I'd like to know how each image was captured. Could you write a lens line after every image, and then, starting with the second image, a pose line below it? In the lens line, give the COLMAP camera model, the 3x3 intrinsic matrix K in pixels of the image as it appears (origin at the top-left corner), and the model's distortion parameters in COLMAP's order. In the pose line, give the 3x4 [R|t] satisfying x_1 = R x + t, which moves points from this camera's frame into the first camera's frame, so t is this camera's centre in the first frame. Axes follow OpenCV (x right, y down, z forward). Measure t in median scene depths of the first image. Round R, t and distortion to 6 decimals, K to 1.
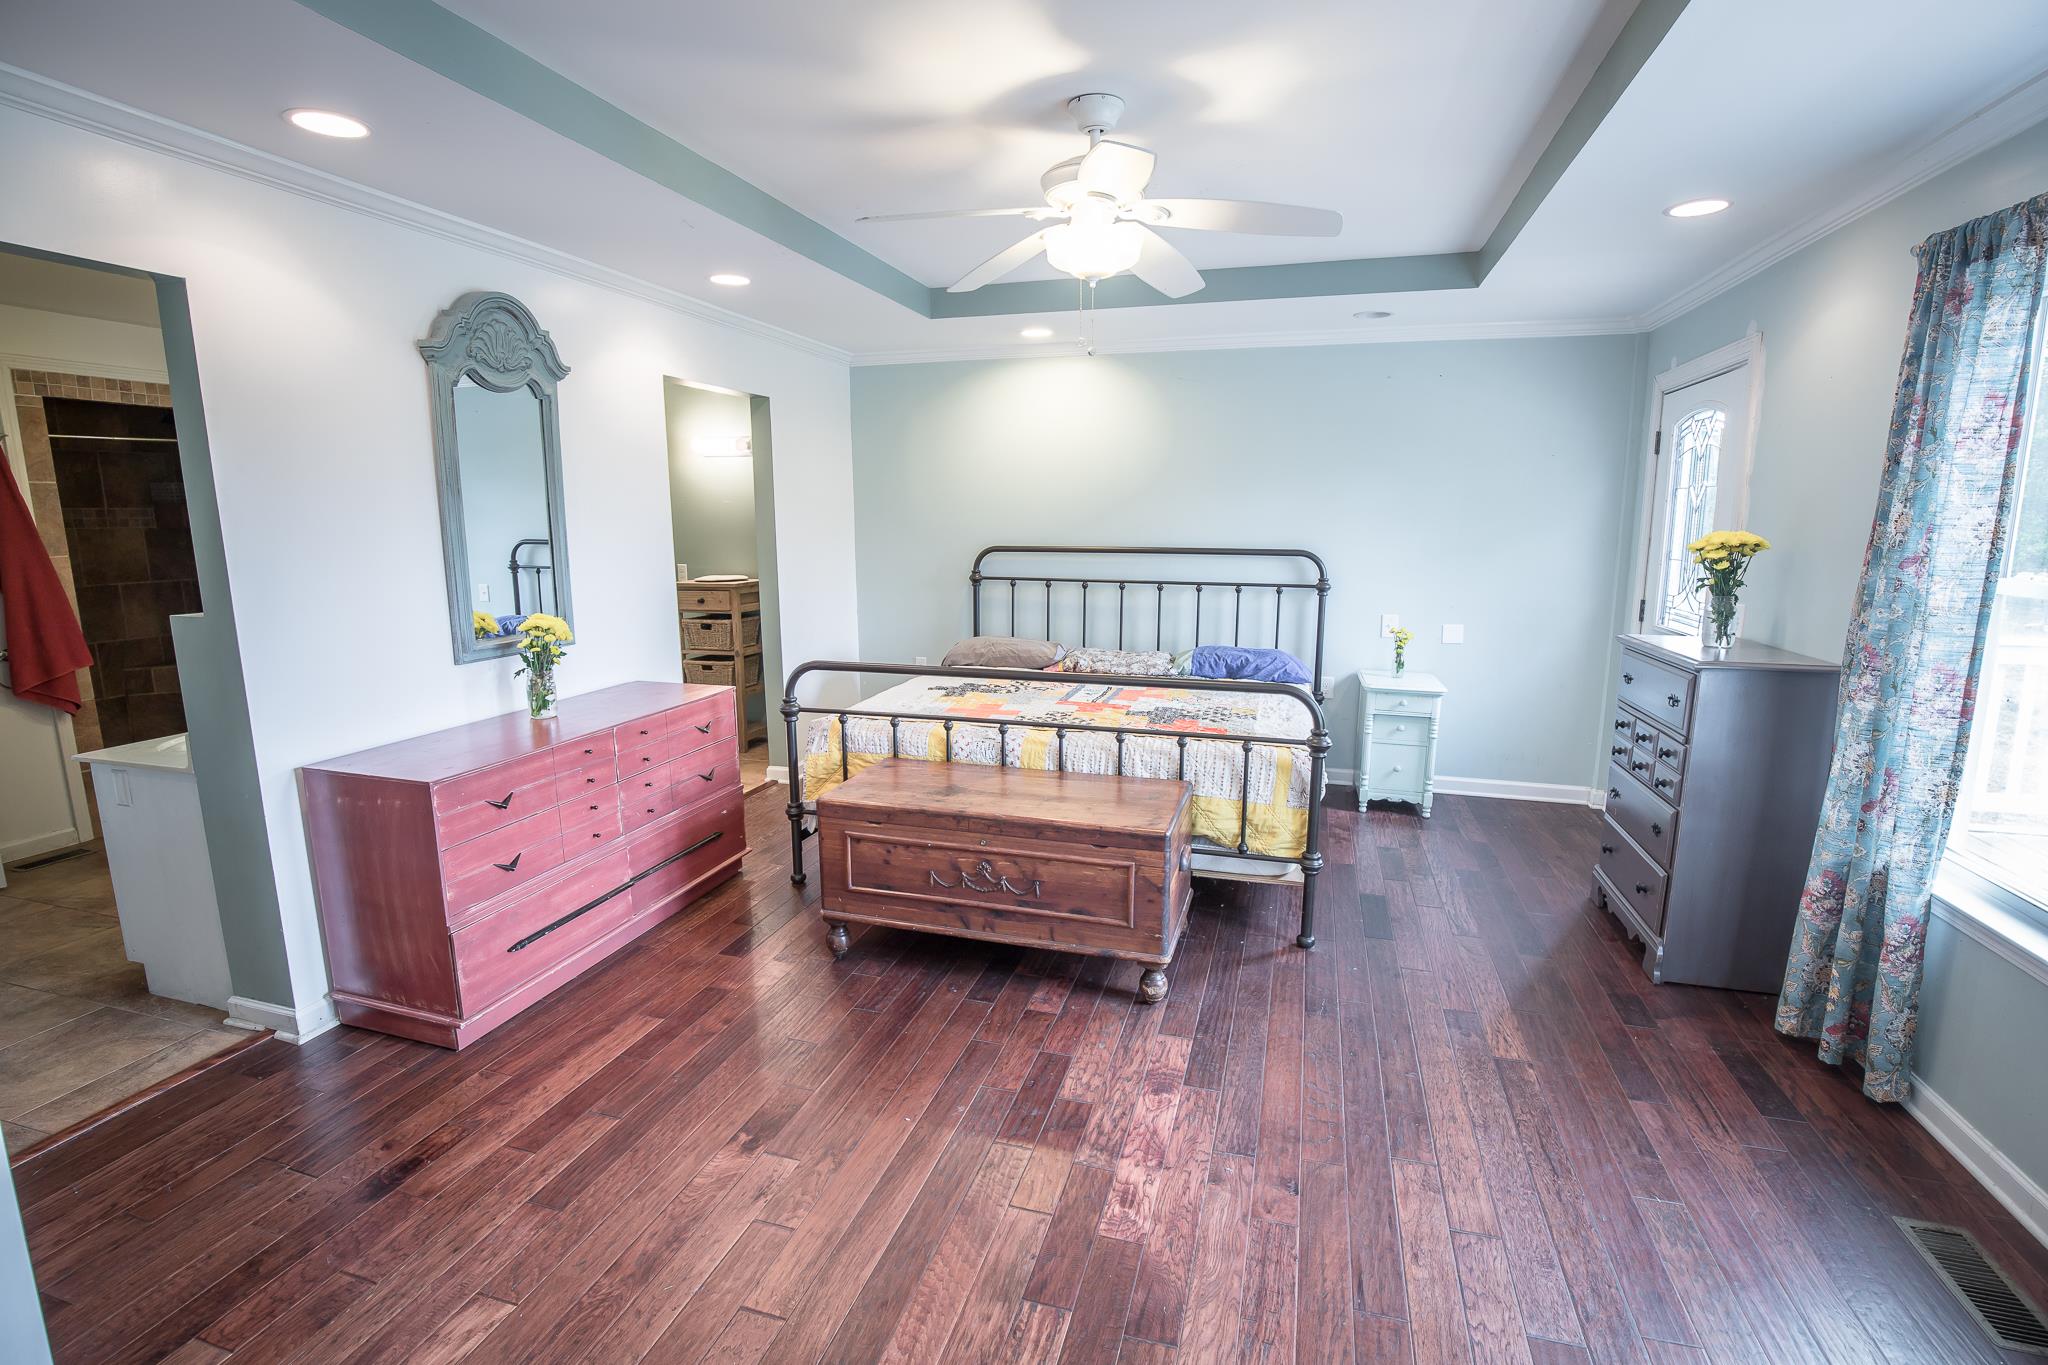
lens RADIAL K [[932.3, 0, 1031.7], [0, 932.3, 678.8], [0, 0, 1]] dist [-0.034551, 0.004667]
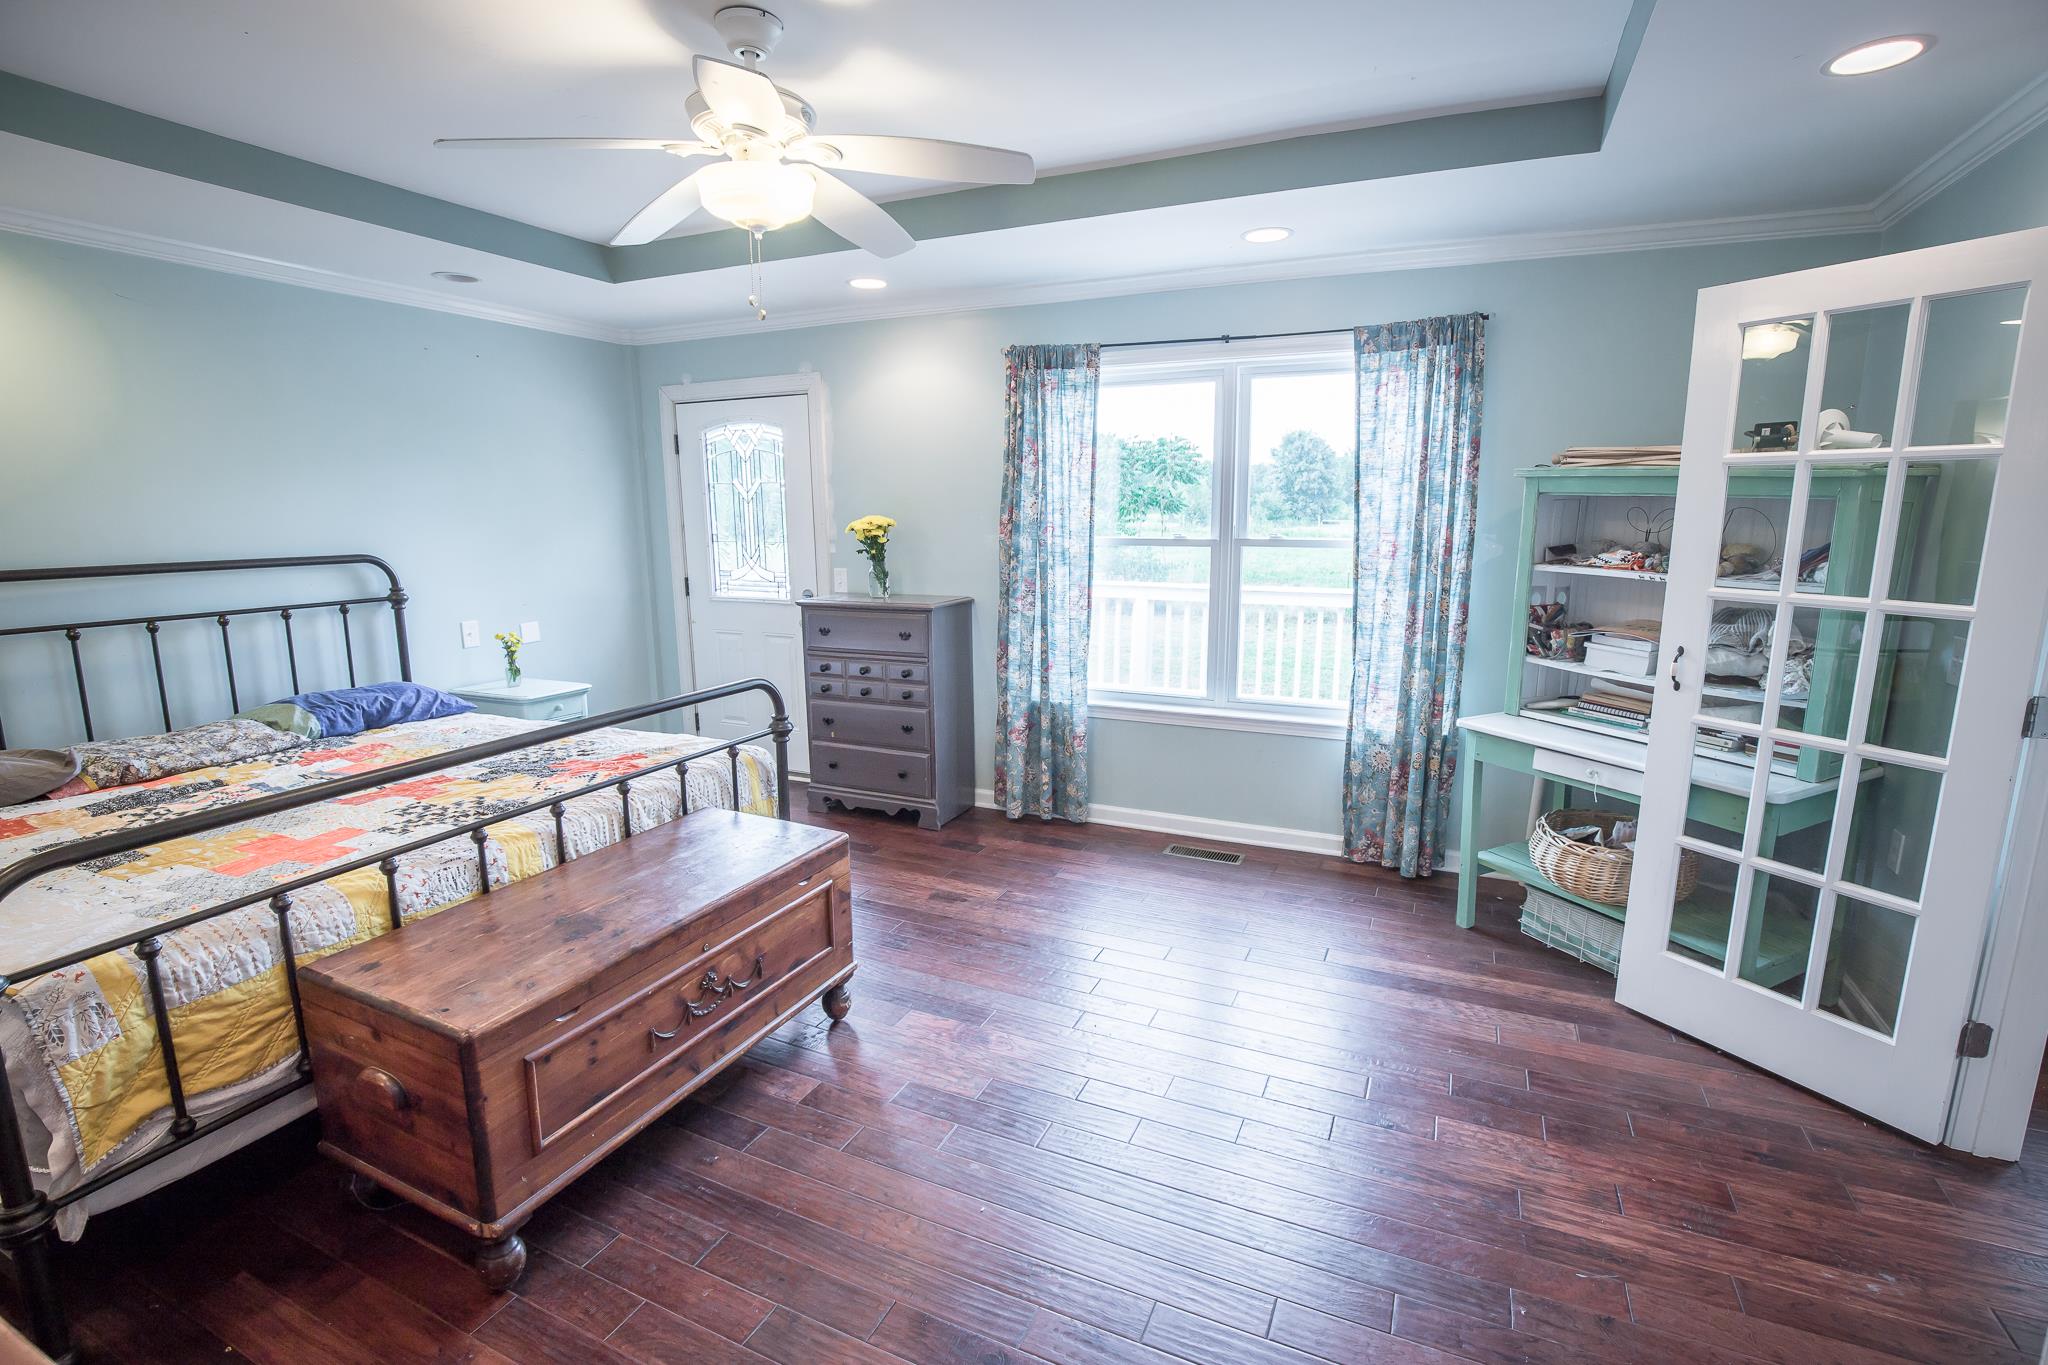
lens RADIAL K [[932.3, 0, 1027.4], [0, 932.3, 680.2], [0, 0, 1]] dist [-0.034551, 0.004667]
pose [[0.148268, -0.182492, 0.971964, -0.607266], [0.172444, 0.972541, 0.156295, -0.091448], [-0.973797, 0.144436, 0.175666, 0.511453]]
